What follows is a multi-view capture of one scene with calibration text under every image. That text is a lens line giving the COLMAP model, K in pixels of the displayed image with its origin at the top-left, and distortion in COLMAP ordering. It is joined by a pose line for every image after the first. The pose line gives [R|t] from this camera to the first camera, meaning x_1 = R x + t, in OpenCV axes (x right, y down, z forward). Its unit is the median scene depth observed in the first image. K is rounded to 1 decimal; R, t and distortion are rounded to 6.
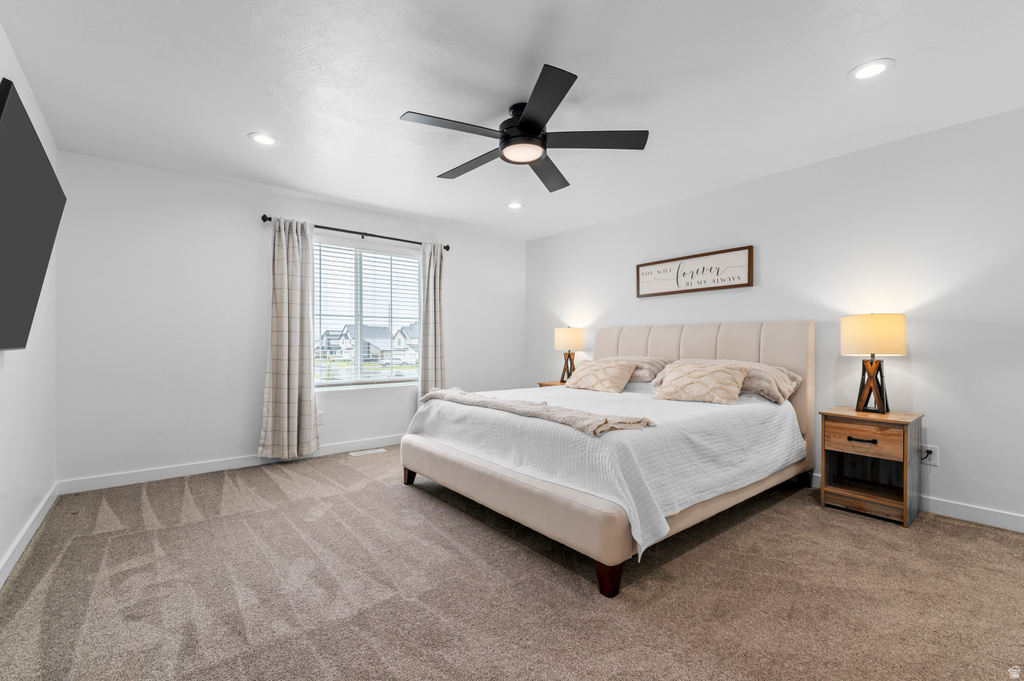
lens RADIAL K [[443.9, 0, 513.4], [0, 443.9, 343.5], [0, 0, 1]] dist [0.003392, -0.000239]
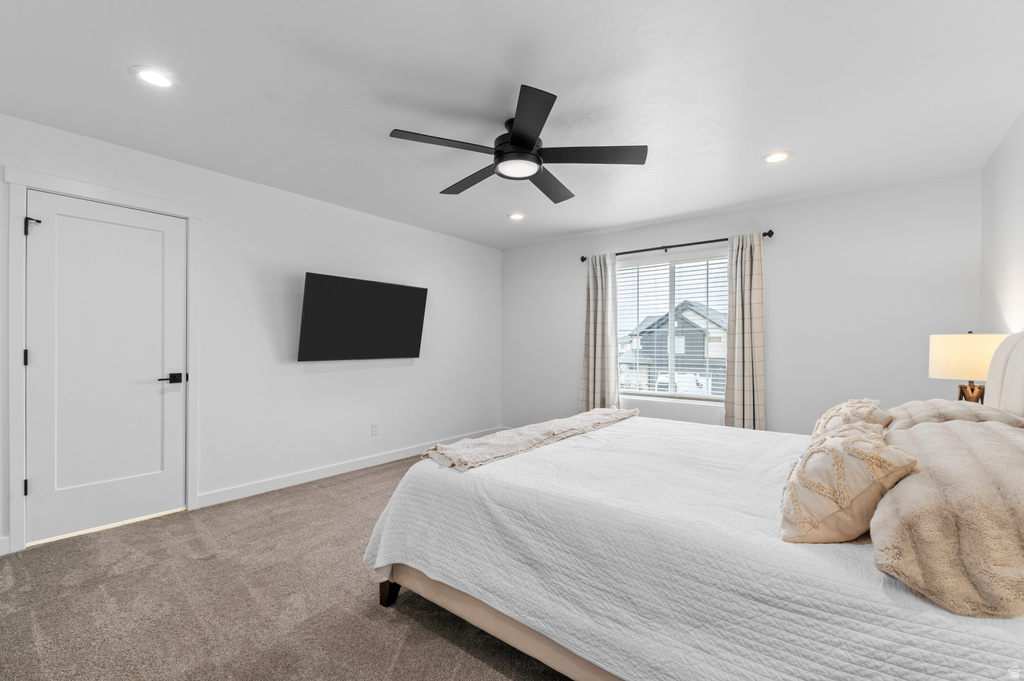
lens RADIAL K [[443.9, 0, 513.6], [0, 443.9, 343.0], [0, 0, 1]] dist [0.003392, -0.000239]
pose [[0.208109, -0.006425, -0.978085, 0.647000], [-0.001890, 0.999974, -0.006971, -0.026232], [0.978104, 0.003299, 0.208091, 0.521050]]
